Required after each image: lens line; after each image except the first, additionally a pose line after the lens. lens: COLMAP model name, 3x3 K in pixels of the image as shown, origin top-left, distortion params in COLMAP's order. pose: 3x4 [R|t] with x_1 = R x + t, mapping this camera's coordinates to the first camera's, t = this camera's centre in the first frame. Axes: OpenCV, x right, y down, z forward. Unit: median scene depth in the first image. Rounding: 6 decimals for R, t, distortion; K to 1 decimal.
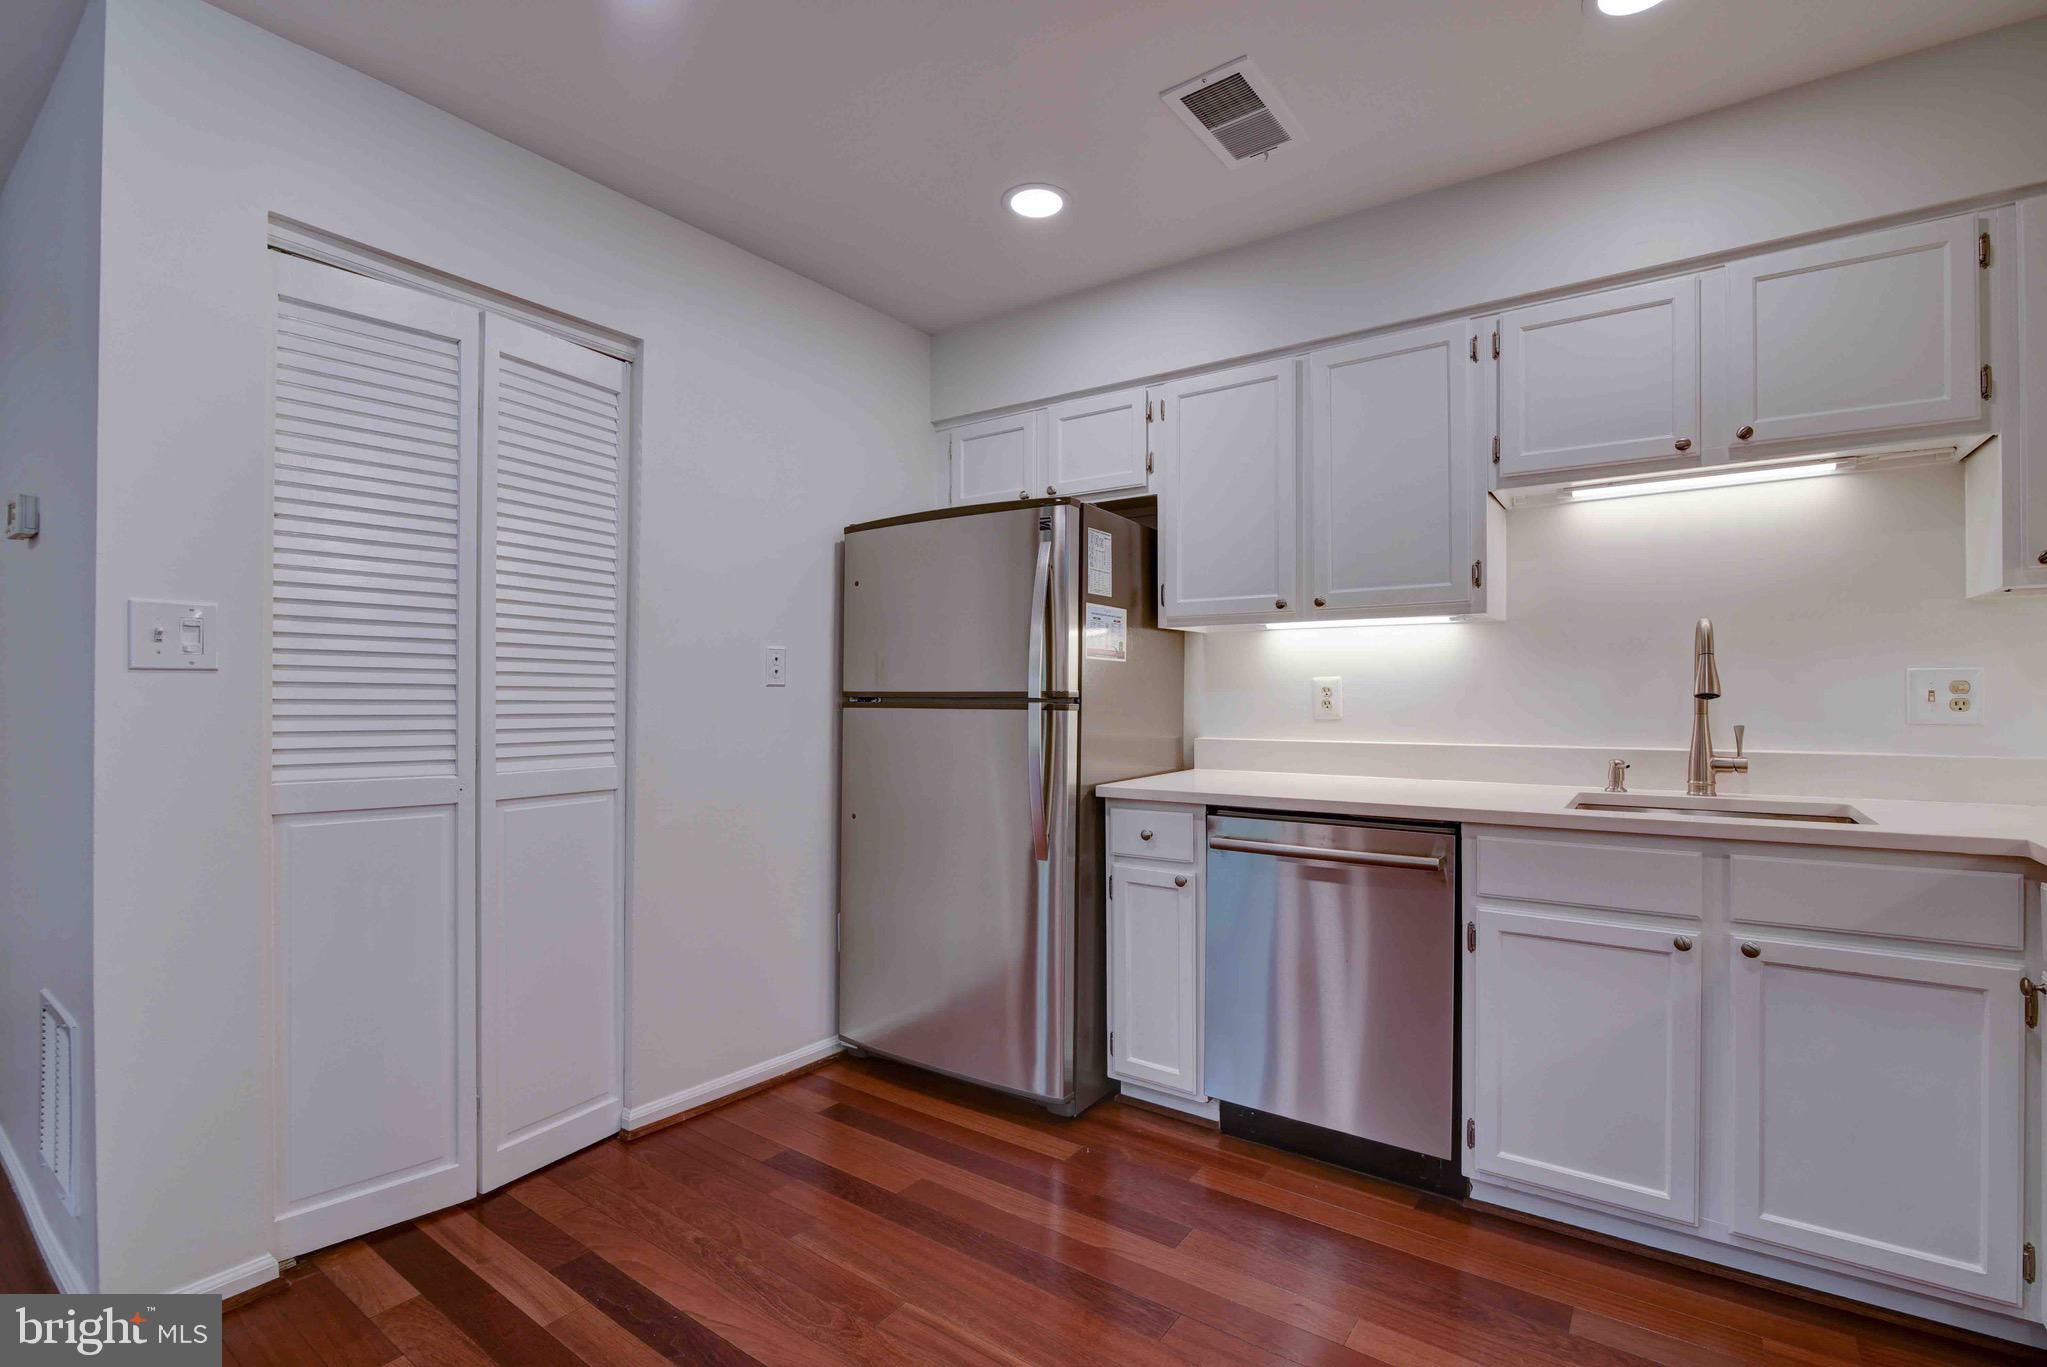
lens RADIAL K [[936.5, 0, 1027.2], [0, 936.5, 686.2], [0, 0, 1]] dist [-0.020069, 0.001388]
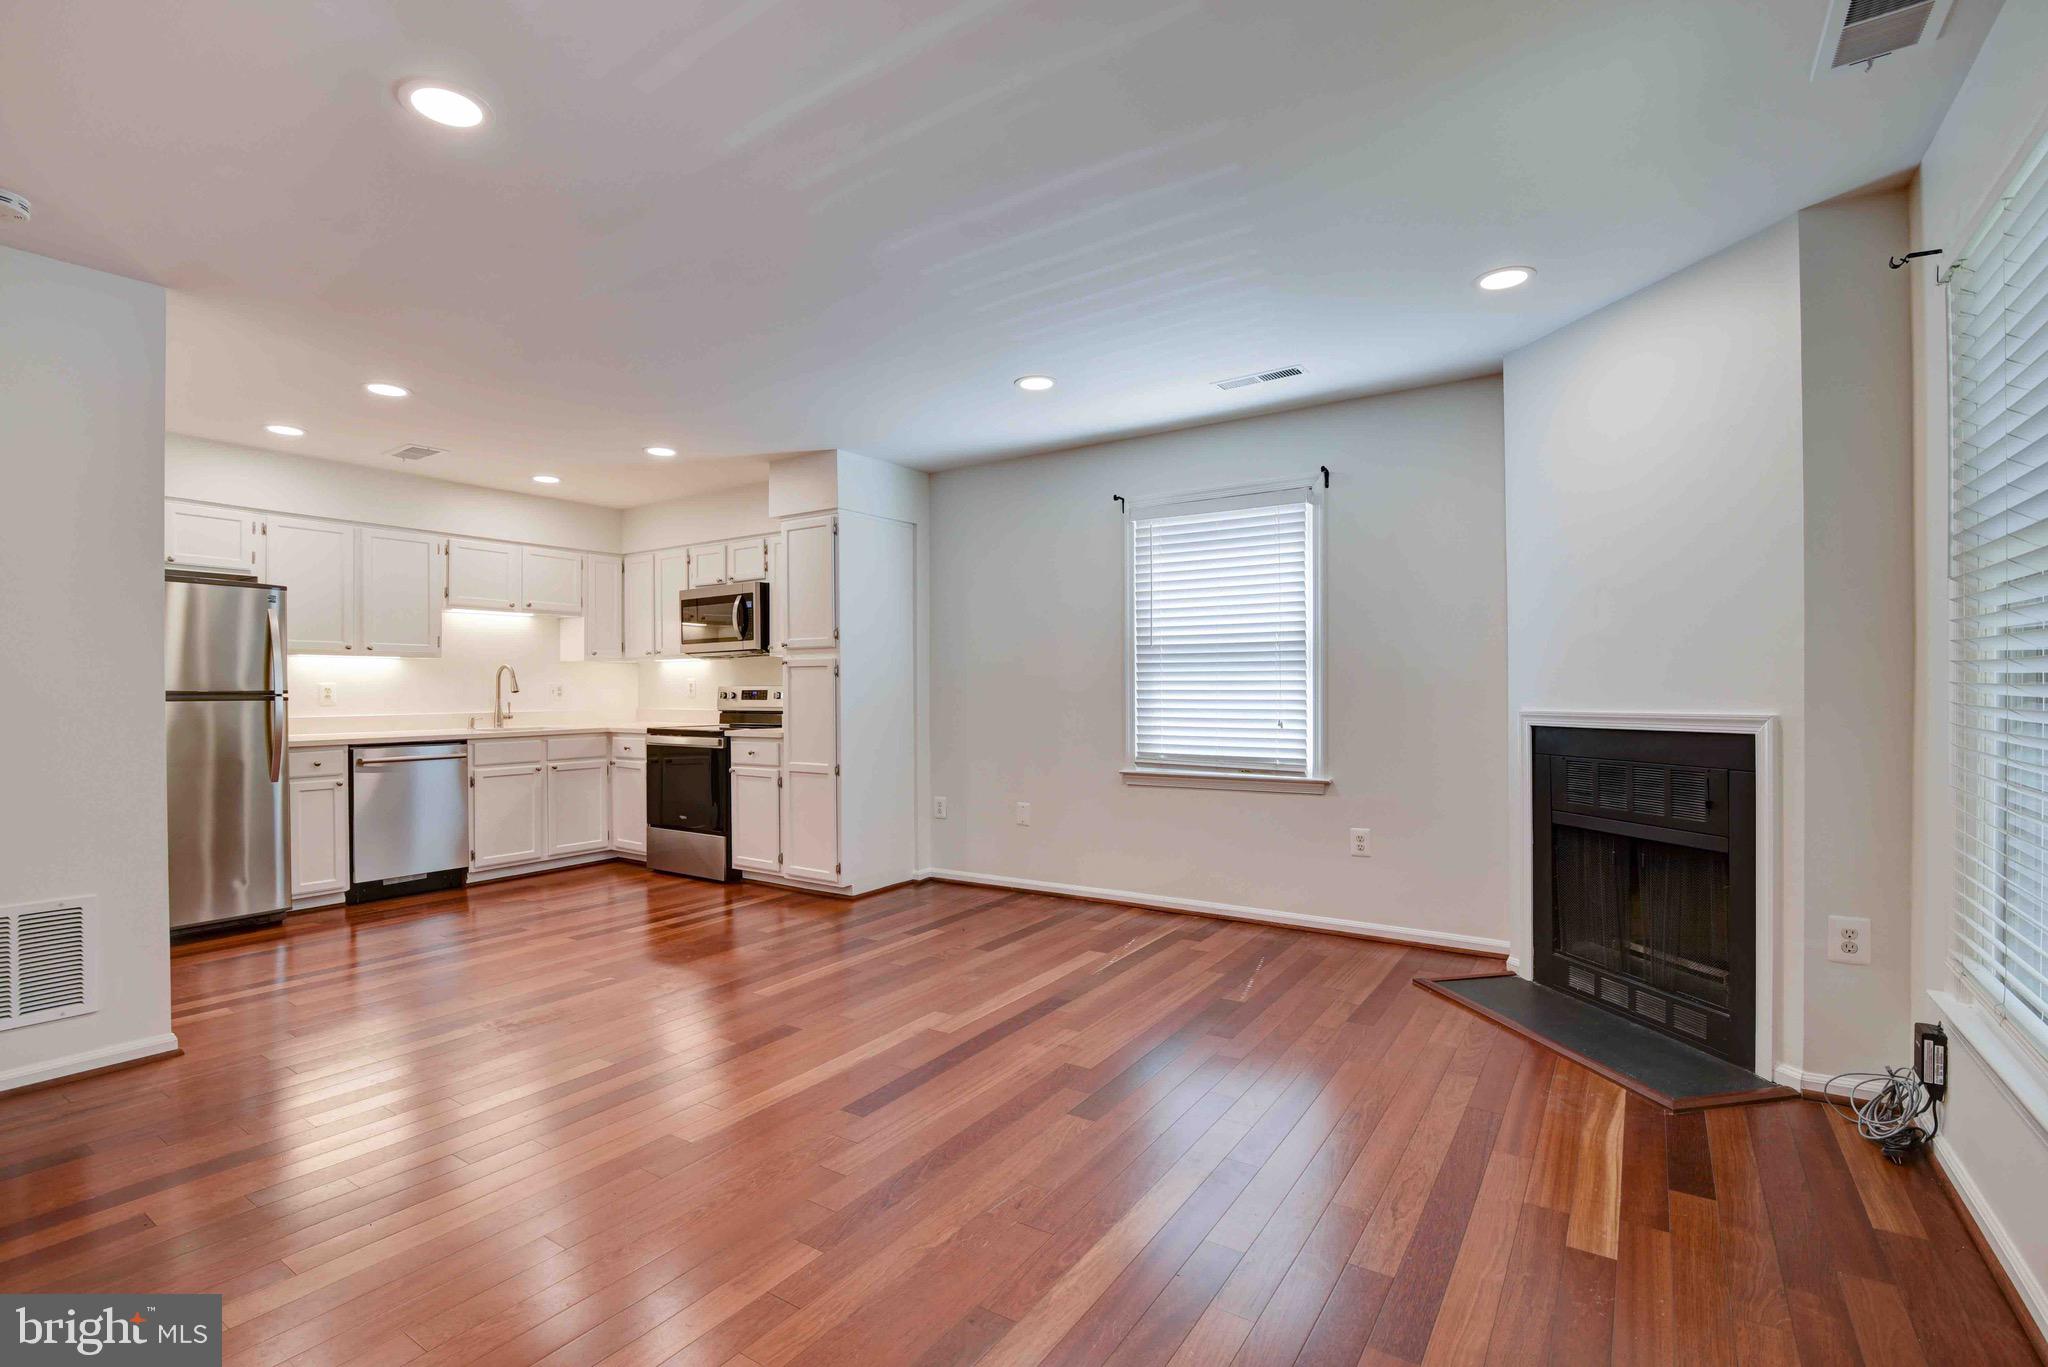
lens RADIAL K [[936.9, 0, 1023.7], [0, 936.9, 691.4], [0, 0, 1]] dist [-0.020069, 0.001388]
pose [[-0.032307, -0.002244, 0.999475, -1.875967], [-0.007527, 0.999970, 0.002002, -0.007720], [-0.999450, -0.007458, -0.032323, -0.420438]]
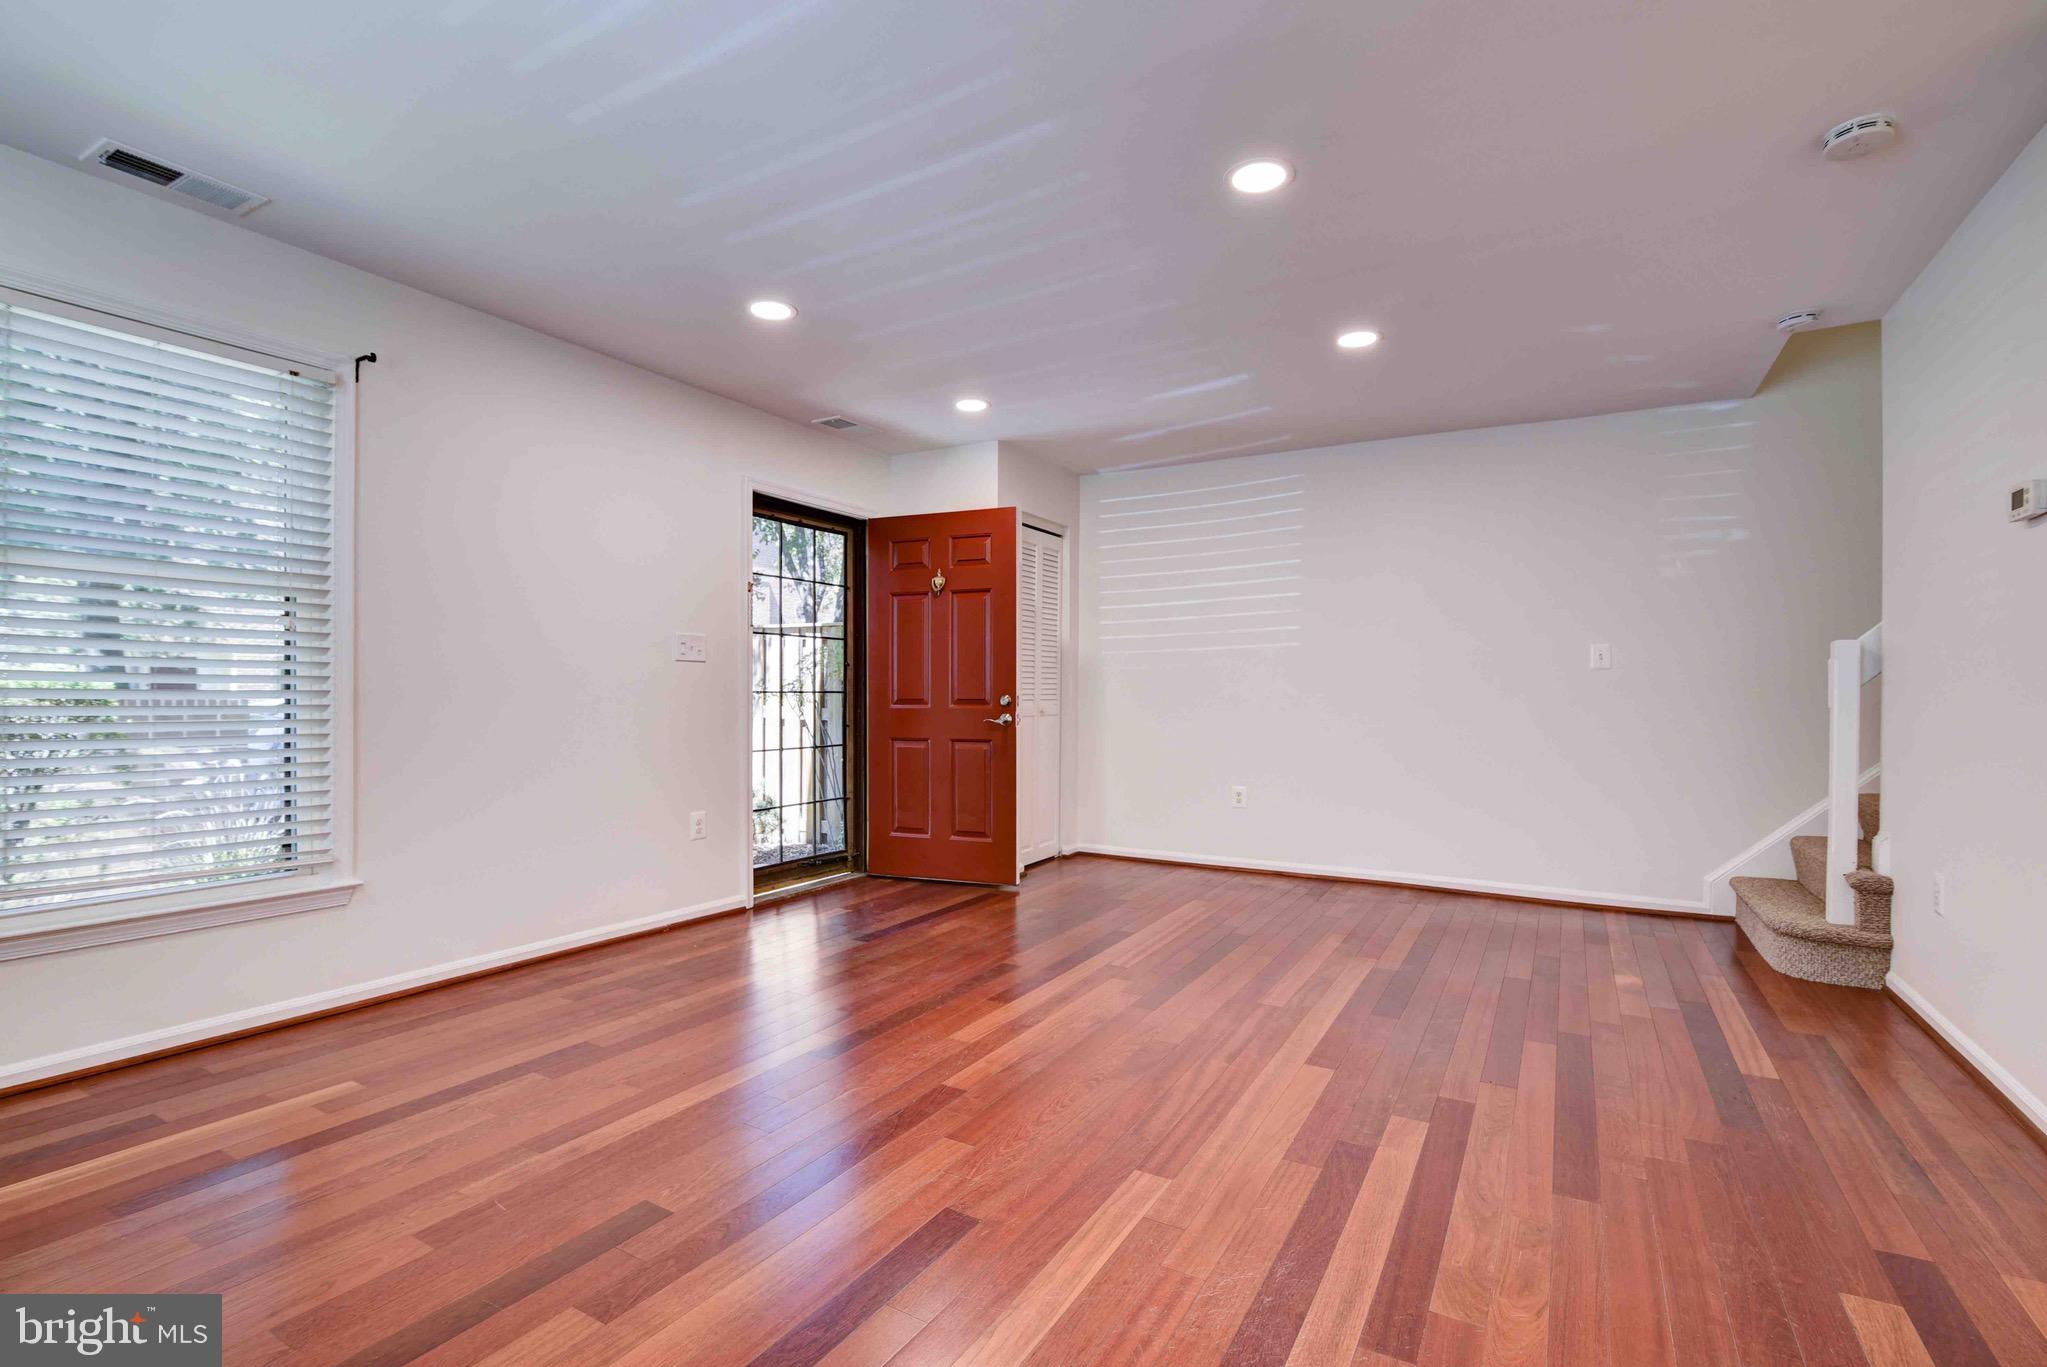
lens RADIAL K [[936.5, 0, 1024.6], [0, 936.5, 692.8], [0, 0, 1]] dist [-0.020069, 0.001388]
pose [[0.097121, -0.000450, -0.995273, -0.069297], [0.010511, 0.999945, 0.000573, 0.032289], [0.995217, -0.010517, 0.097120, -0.287612]]
